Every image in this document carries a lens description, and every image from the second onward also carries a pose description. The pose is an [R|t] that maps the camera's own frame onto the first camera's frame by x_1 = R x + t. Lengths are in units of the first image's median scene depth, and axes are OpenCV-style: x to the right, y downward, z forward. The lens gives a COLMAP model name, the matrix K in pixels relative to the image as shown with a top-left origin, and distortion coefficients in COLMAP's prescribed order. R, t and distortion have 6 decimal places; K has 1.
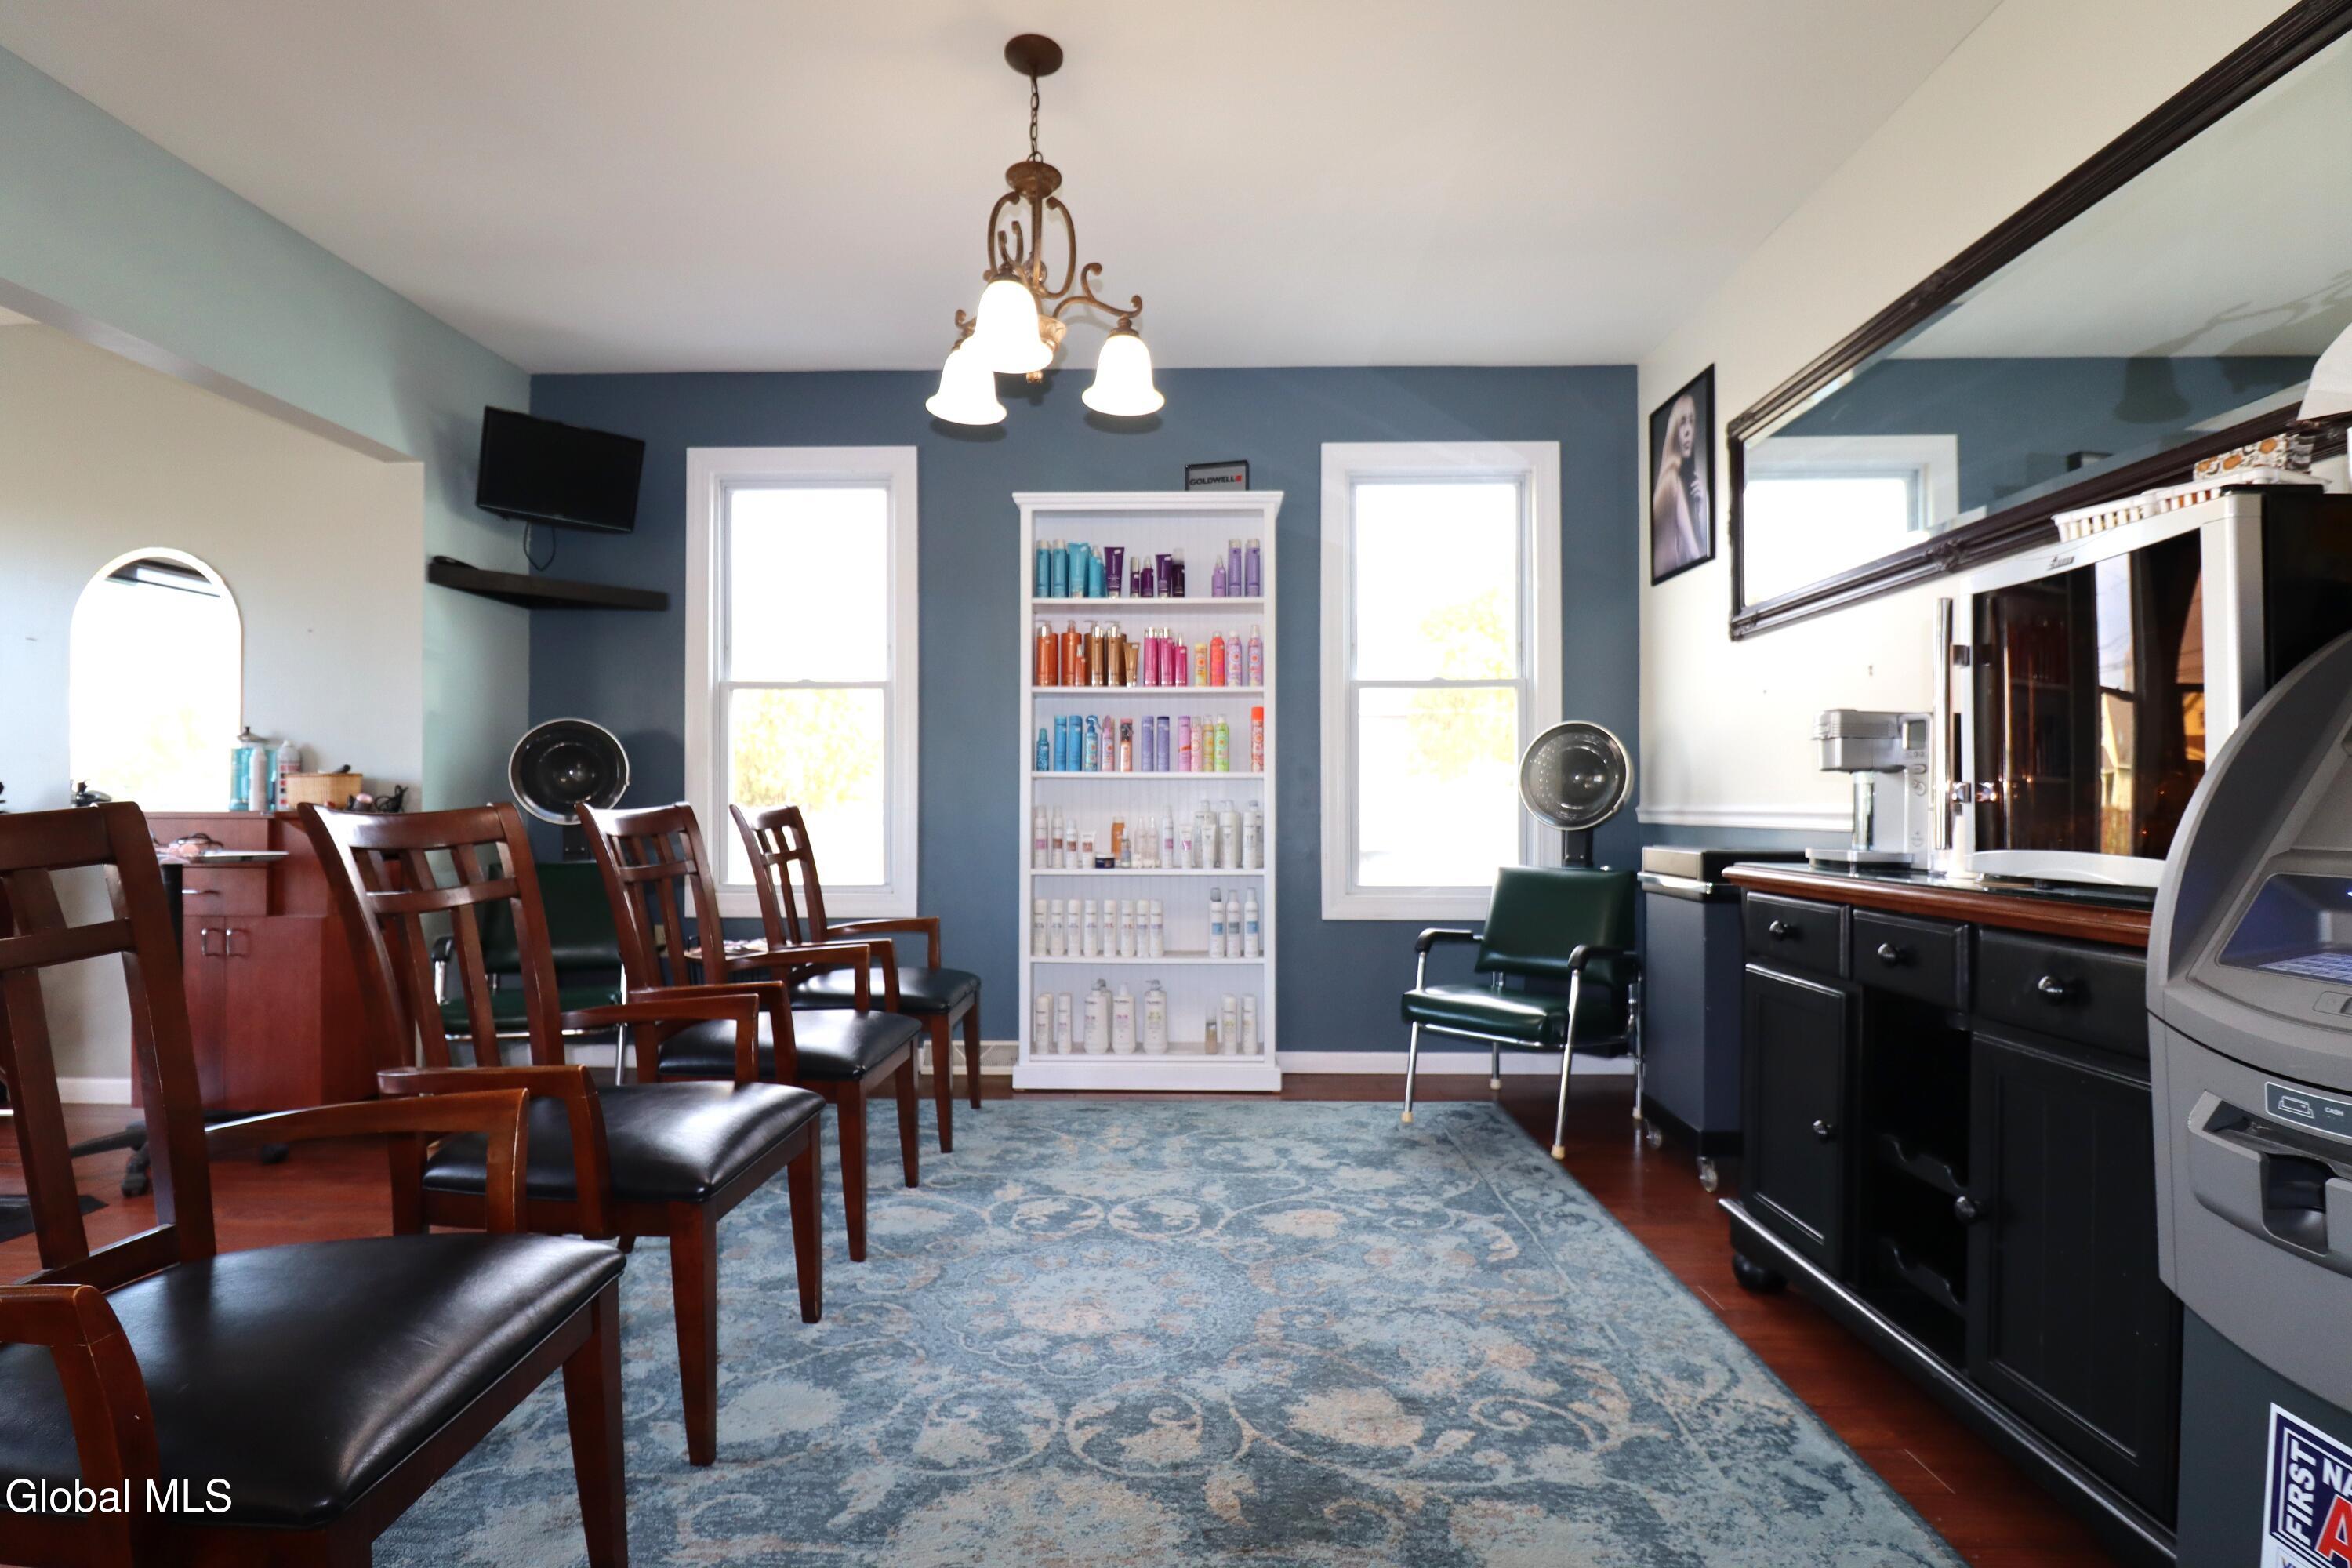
lens RADIAL K [[1090.3, 0, 1177.9], [0, 1090.3, 796.5], [0, 0, 1]] dist [-0.005290, -0.006187]
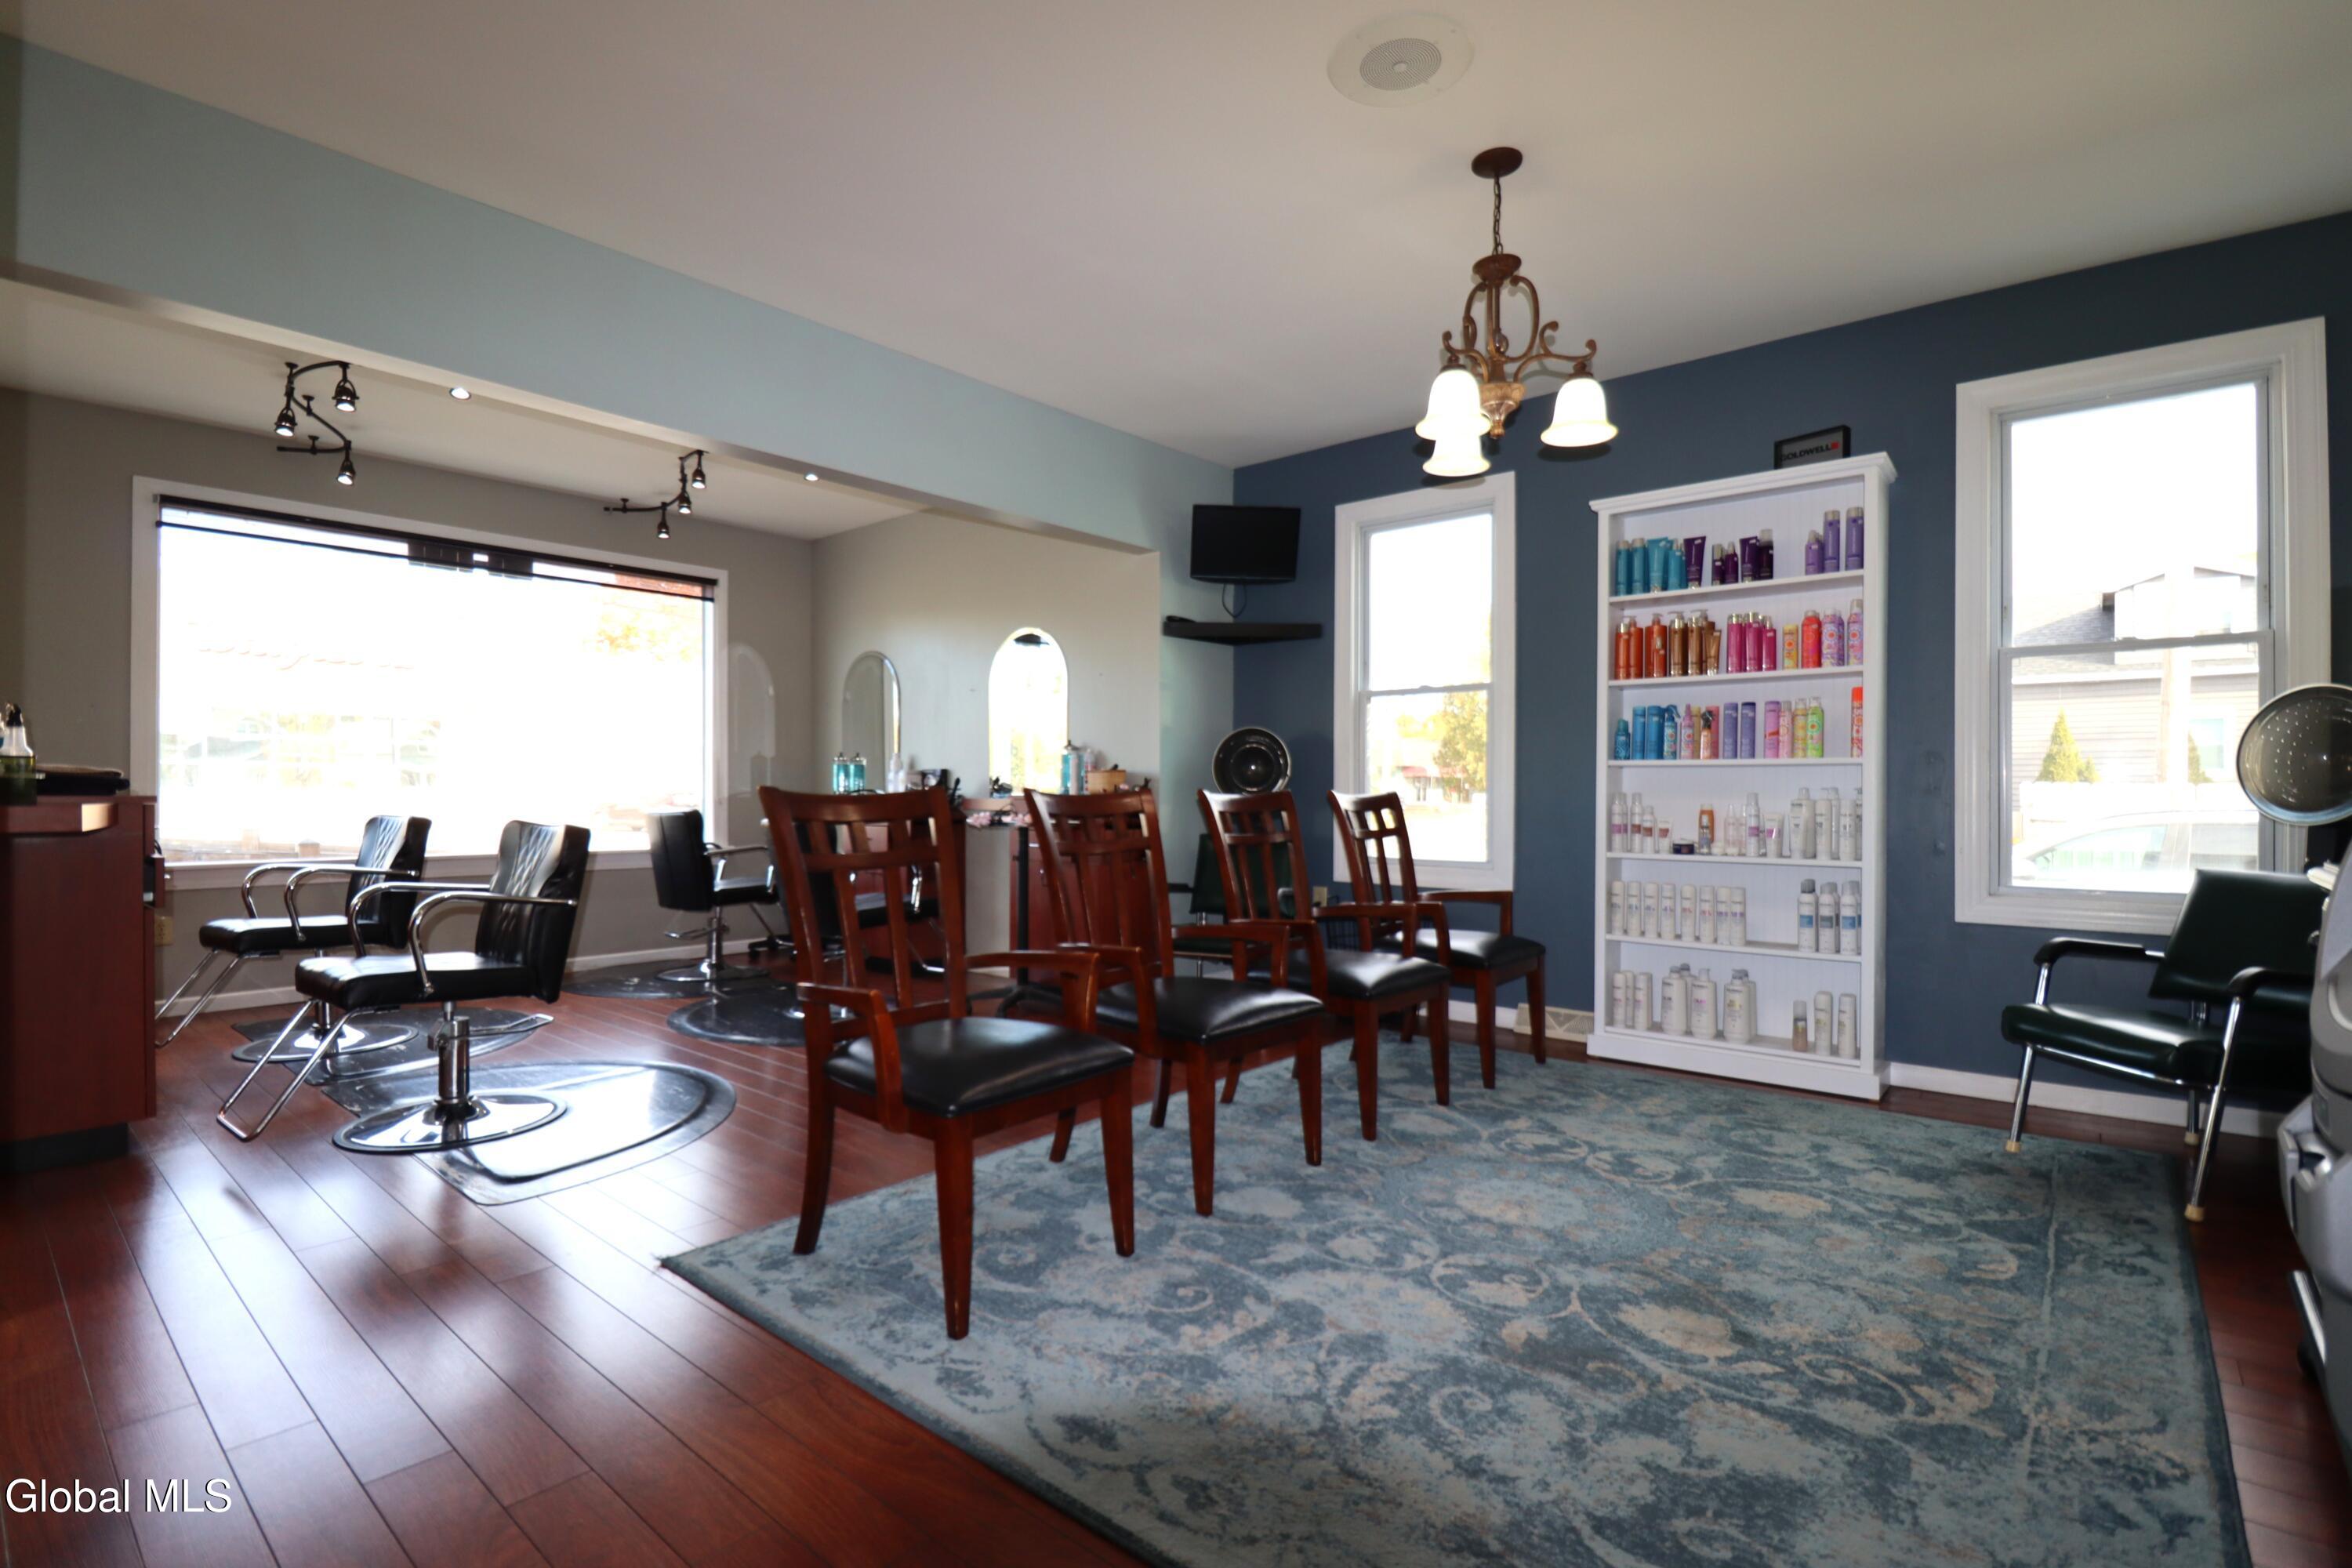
lens RADIAL K [[1090.3, 0, 1169.4], [0, 1090.3, 790.9], [0, 0, 1]] dist [-0.005290, -0.006187]
pose [[0.772024, 0.000052, -0.635593, 0.233805], [0.002034, 0.999995, 0.002553, 0.003352], [0.635590, -0.003264, 0.772020, -0.104006]]
